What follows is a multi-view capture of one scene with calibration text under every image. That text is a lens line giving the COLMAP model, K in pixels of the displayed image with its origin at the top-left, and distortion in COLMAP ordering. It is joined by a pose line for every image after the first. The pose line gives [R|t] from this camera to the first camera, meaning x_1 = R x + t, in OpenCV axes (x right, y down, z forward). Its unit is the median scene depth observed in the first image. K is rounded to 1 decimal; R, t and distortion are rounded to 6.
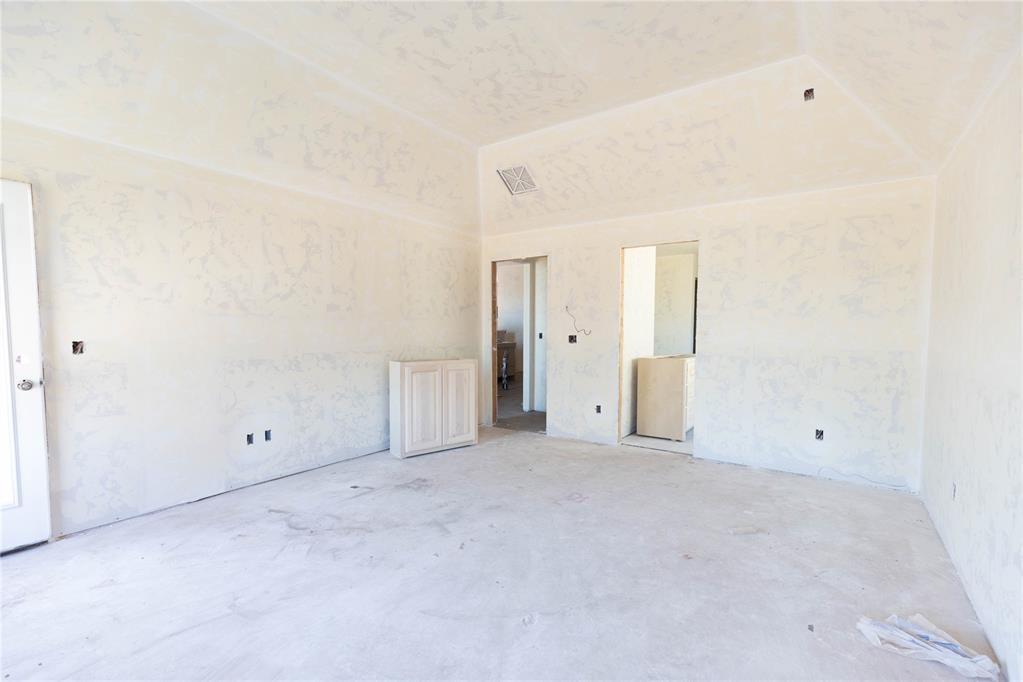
lens RADIAL K [[461.7, 0, 512.0], [0, 461.7, 350.1], [0, 0, 1]] dist [0.003888, 0.000168]
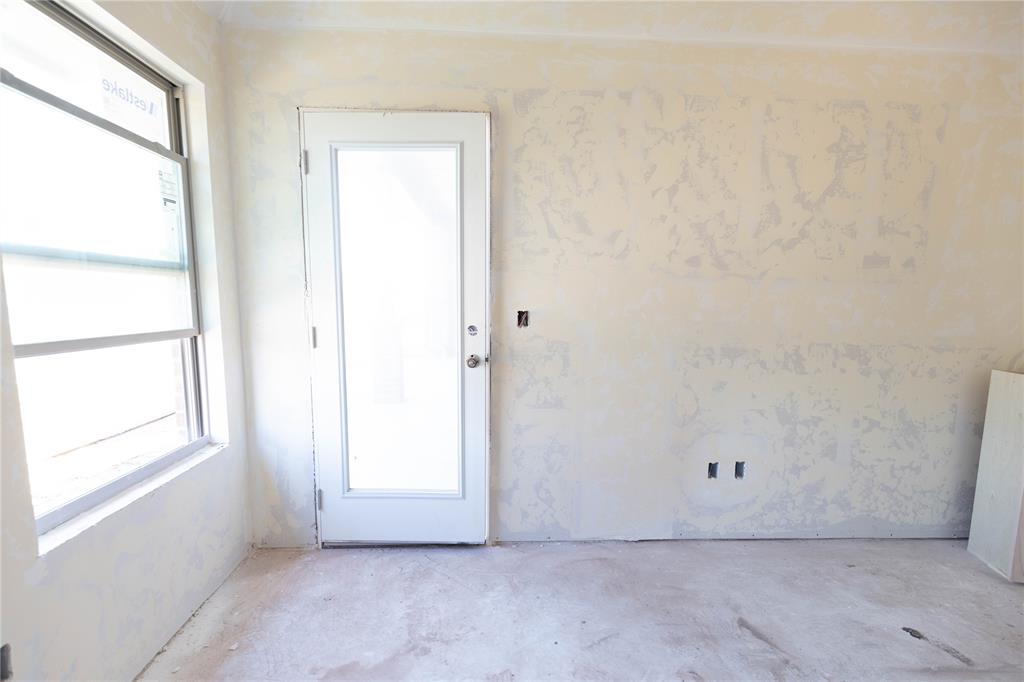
lens RADIAL K [[462.2, 0, 508.6], [0, 462.2, 346.3], [0, 0, 1]] dist [0.003888, 0.000168]
pose [[0.616618, 0.093049, -0.781744, -0.277635], [-0.054289, 0.995653, 0.075688, -0.014274], [0.785388, -0.004231, 0.618989, 0.413765]]
